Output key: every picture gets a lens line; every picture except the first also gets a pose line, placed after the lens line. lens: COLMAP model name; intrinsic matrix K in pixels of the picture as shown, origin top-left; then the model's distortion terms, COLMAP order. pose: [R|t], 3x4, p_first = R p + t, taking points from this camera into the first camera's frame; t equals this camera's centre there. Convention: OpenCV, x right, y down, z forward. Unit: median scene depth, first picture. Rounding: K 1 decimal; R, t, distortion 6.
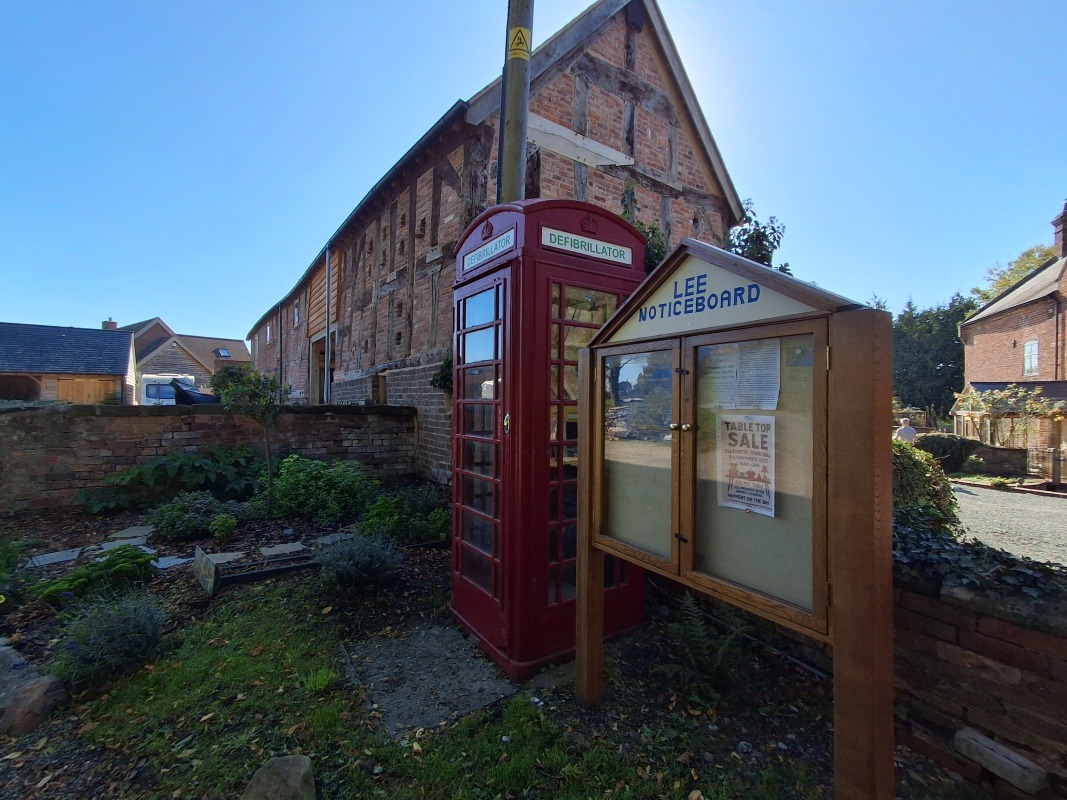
lens RADIAL K [[483.3, 0, 539.0], [0, 483.3, 398.6], [0, 0, 1]] dist [0.010487, 0.002045]
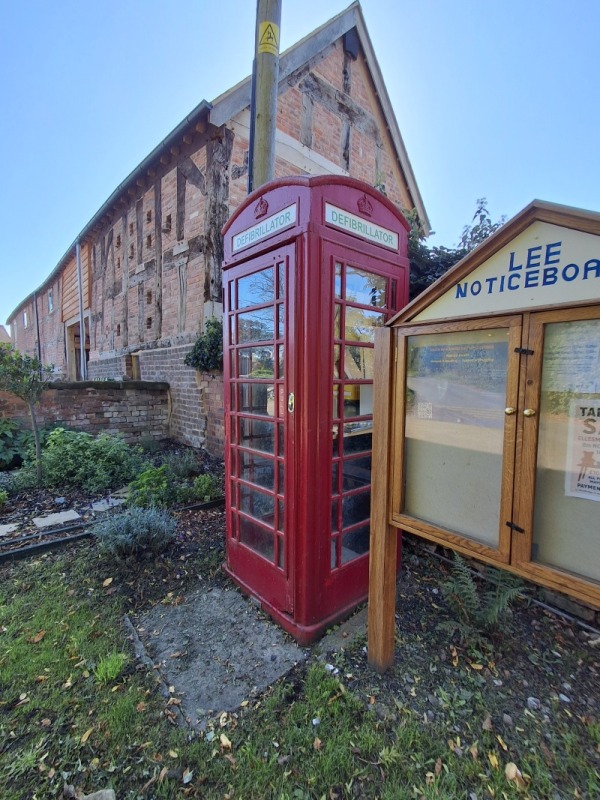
lens RADIAL K [[362.4, 0, 297.7], [0, 362.4, 403.9], [0, 0, 1]] dist [0.010487, 0.002045]
pose [[0.992198, -0.012326, 0.124061, -0.144771], [0.001861, 0.996454, 0.084115, -0.010593], [-0.124658, -0.083228, 0.988703, 0.240601]]
